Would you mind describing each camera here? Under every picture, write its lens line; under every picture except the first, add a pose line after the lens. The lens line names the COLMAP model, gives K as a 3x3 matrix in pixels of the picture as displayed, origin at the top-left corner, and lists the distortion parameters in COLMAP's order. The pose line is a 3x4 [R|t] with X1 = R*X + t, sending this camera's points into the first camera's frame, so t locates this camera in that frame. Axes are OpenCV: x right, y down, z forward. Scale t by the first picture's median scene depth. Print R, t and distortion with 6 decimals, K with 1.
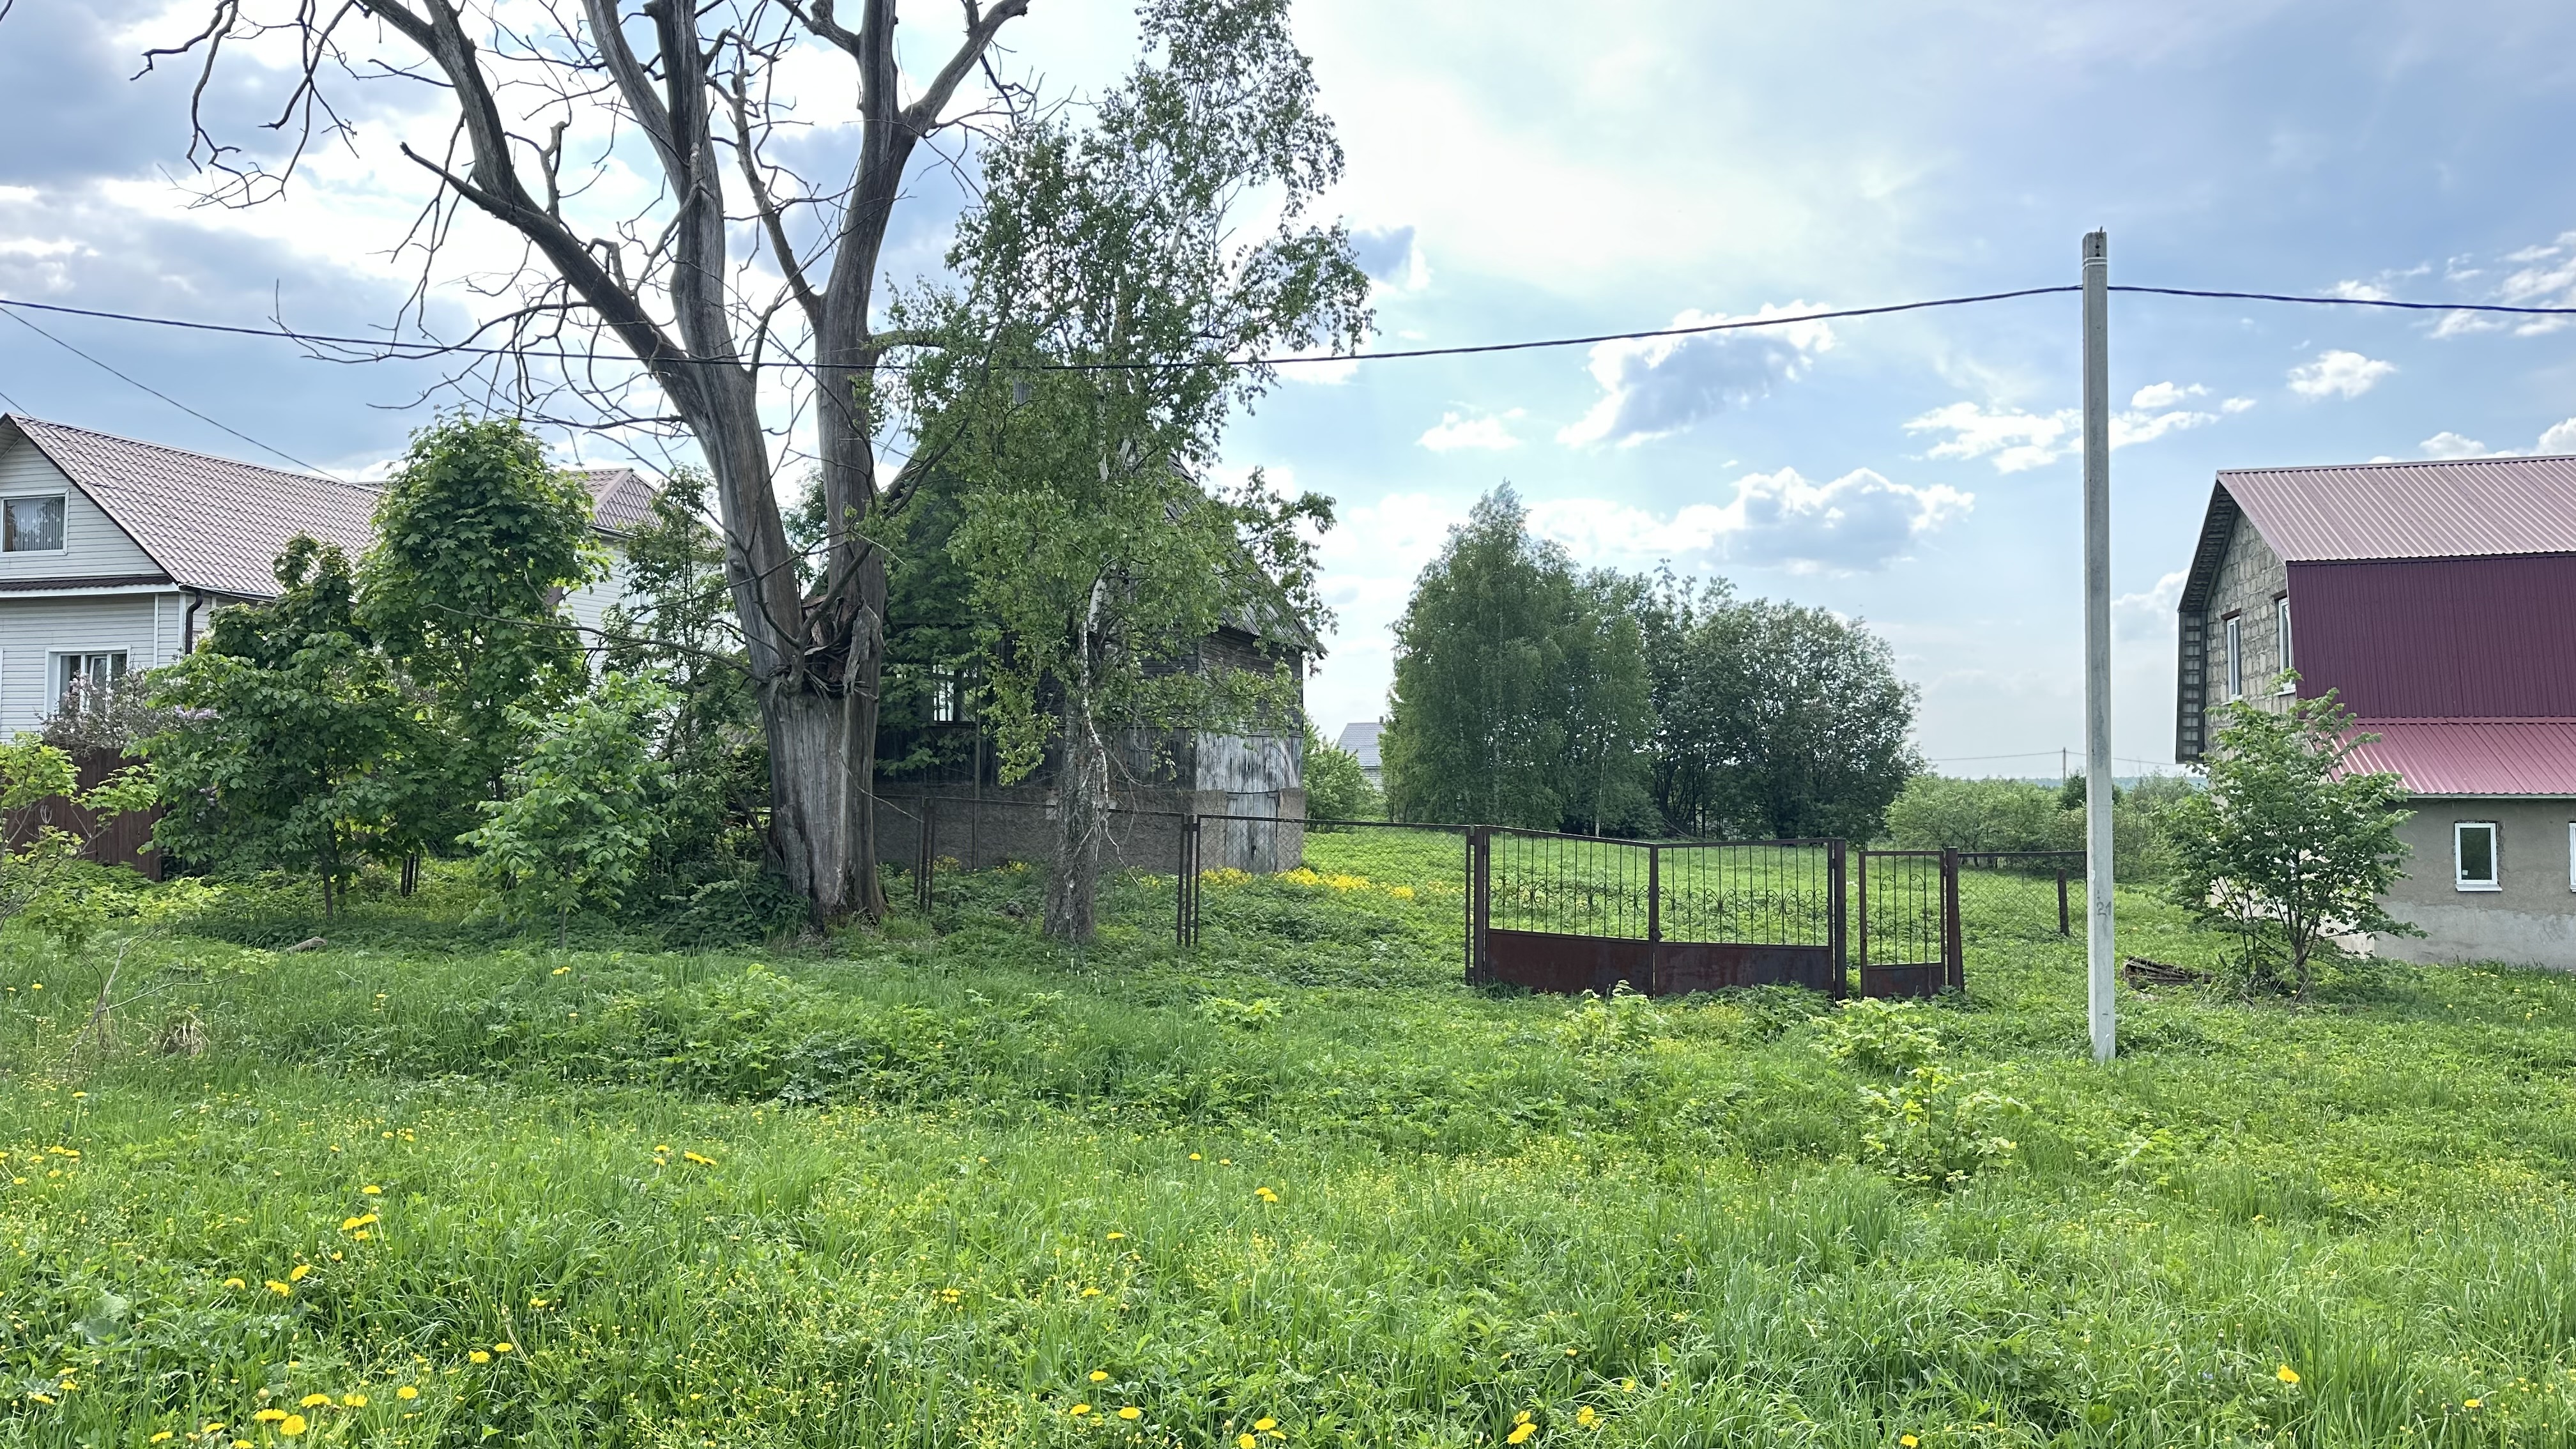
lens RADIAL K [[1795.6, 0, 1288.0], [0, 1795.6, 724.5], [0, 0, 1]] dist [0.142900, -0.225065]
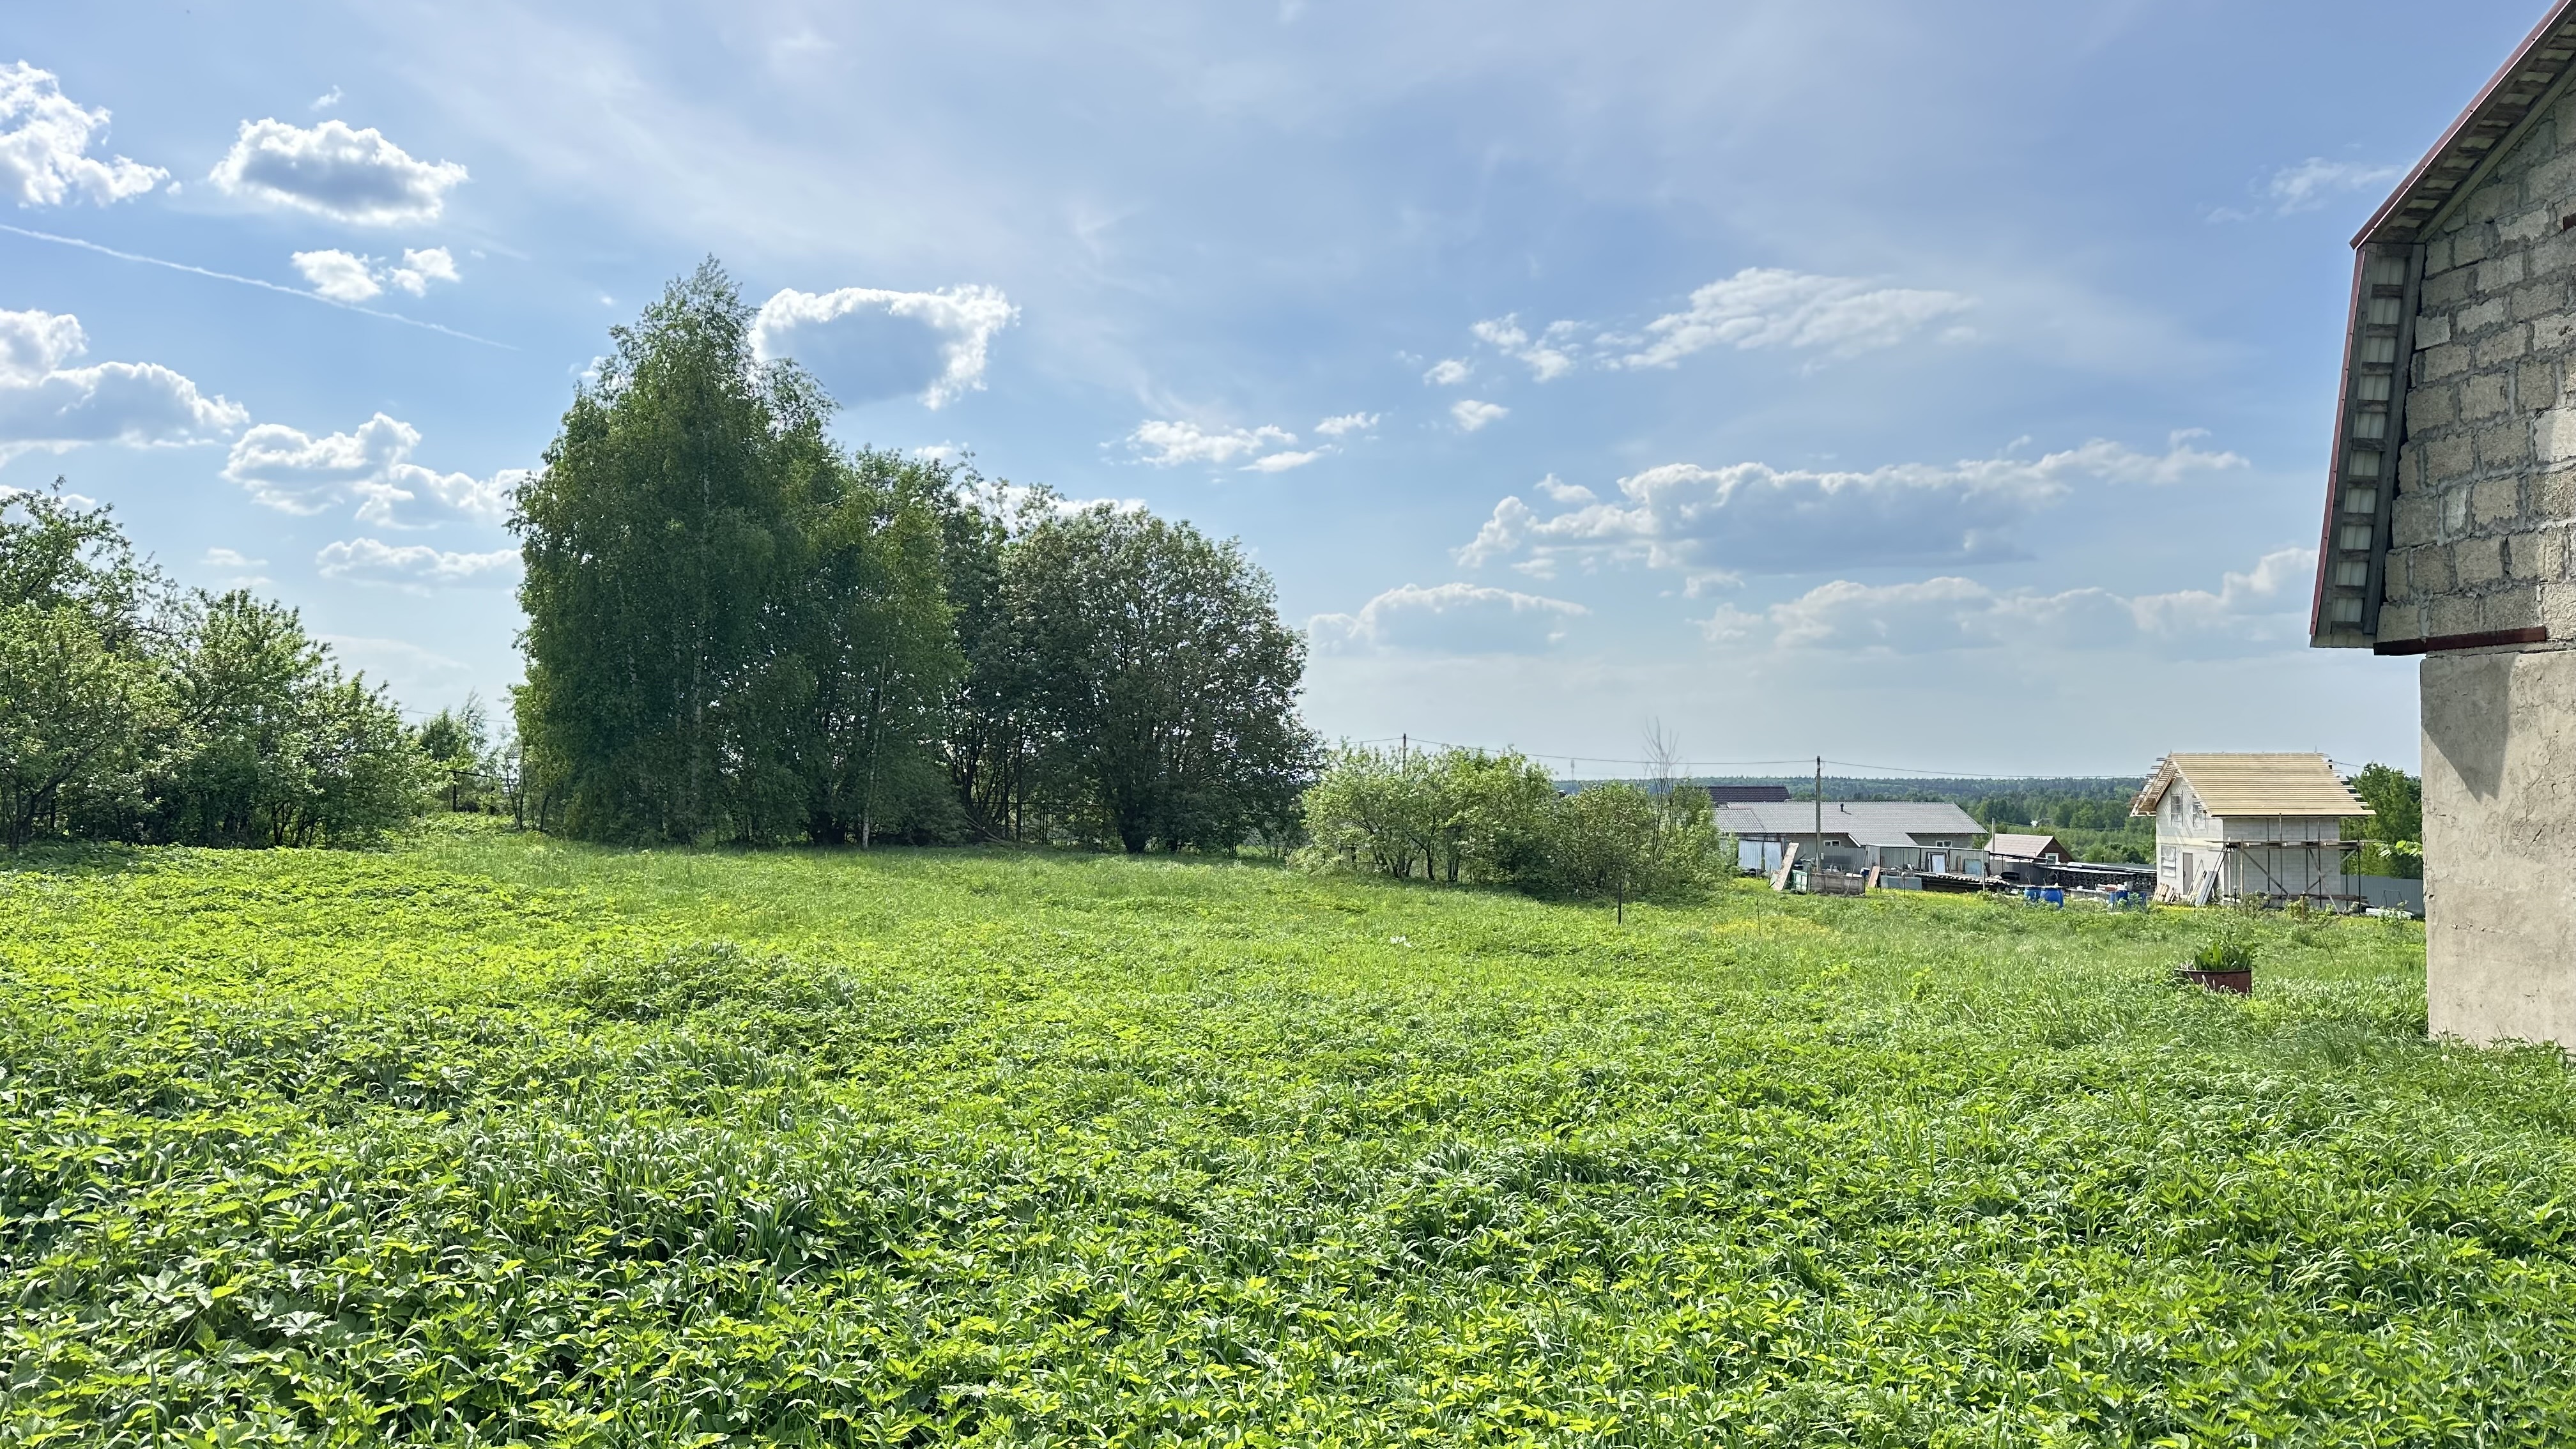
lens RADIAL K [[1792.9, 0, 1288.0], [0, 1792.9, 724.5], [0, 0, 1]] dist [0.173771, -0.341259]
pose [[0.923528, 0.012889, 0.383315, 0.057809], [-0.011962, 0.999917, -0.004803, 0.019446], [-0.383345, -0.000150, 0.923605, 0.321633]]
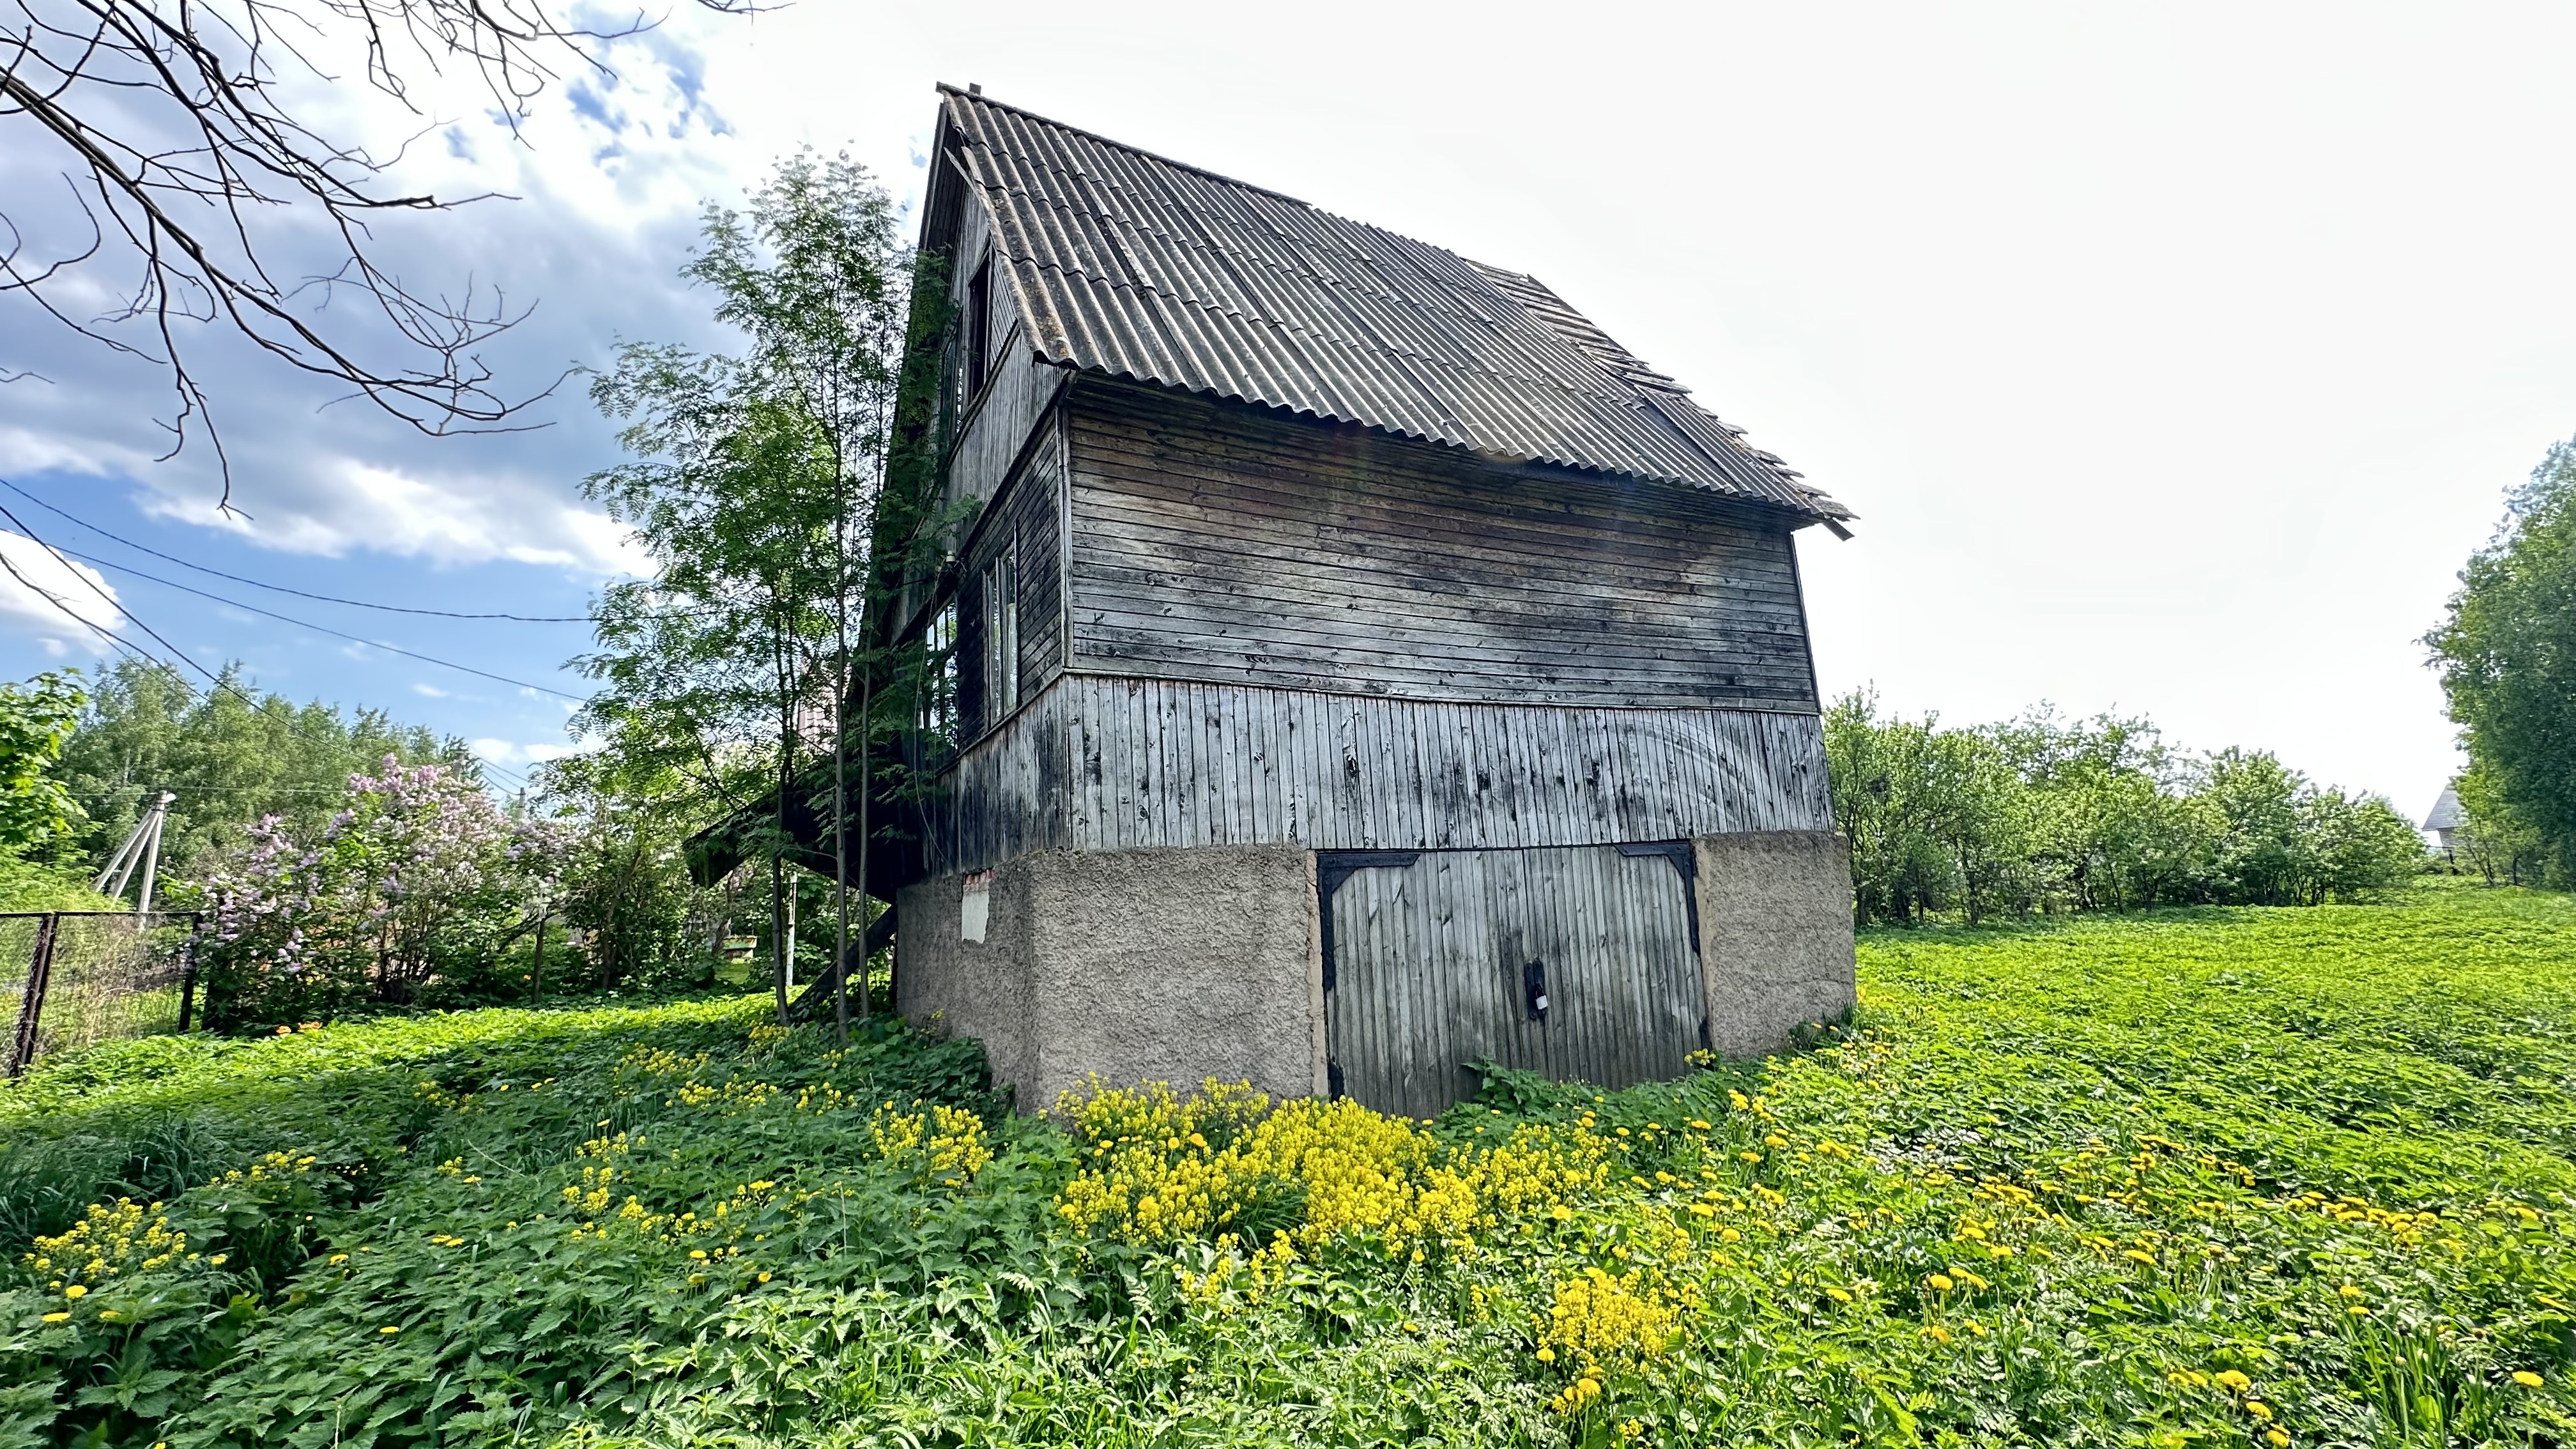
lens RADIAL K [[1027.4, 0, 1291.1], [0, 1027.4, 723.4], [0, 0, 1]] dist [-0.002395, 0.000481]
pose [[0.670998, -0.177569, -0.719882, 0.037684], [0.082127, 0.982725, -0.165852, 0.015777], [0.736896, 0.052165, 0.673990, 0.282547]]
